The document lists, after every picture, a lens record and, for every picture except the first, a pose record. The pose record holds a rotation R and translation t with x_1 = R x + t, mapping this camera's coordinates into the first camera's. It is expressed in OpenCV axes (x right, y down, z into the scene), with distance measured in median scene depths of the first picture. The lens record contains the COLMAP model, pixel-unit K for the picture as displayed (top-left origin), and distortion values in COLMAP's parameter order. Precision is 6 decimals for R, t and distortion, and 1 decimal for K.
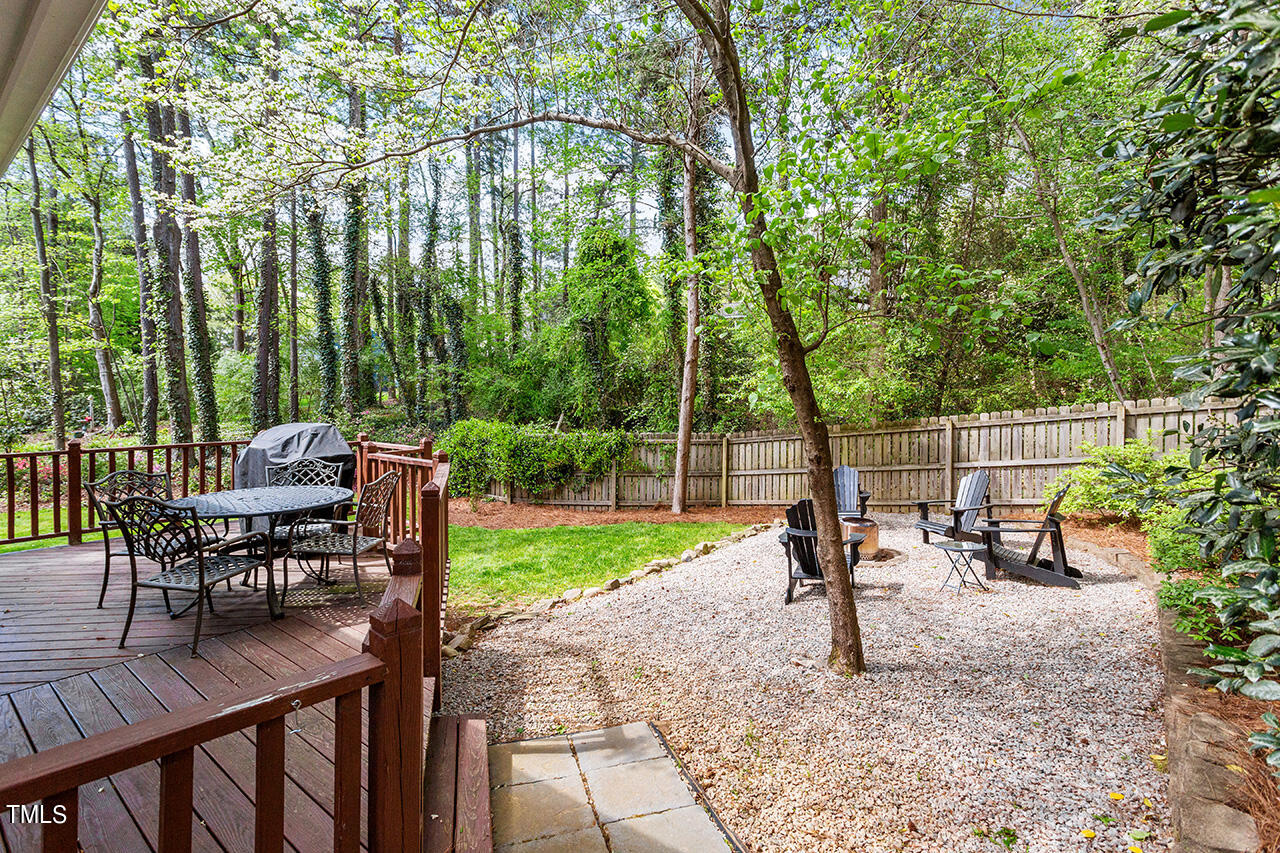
lens RADIAL K [[630.8, 0, 639.0], [0, 630.8, 390.2], [0, 0, 1]] dist [-0.000954, -0.000162]
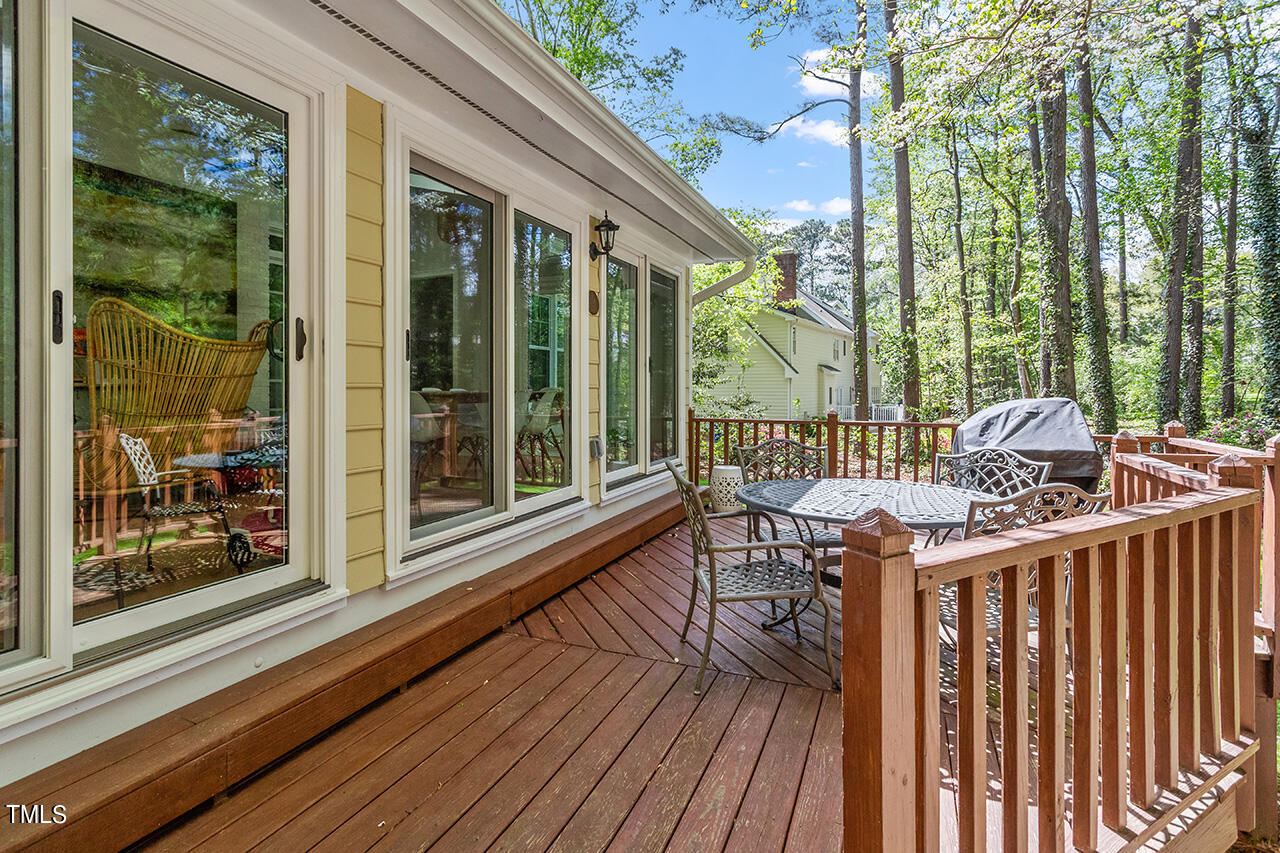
lens RADIAL K [[630.8, 0, 639.0], [0, 630.8, 390.2], [0, 0, 1]] dist [-0.000954, -0.000162]
pose [[0.261489, -0.001497, -0.965205, -0.015430], [0.002495, 0.999997, -0.000875, 0.047443], [0.965203, -0.002179, 0.261492, 0.472783]]
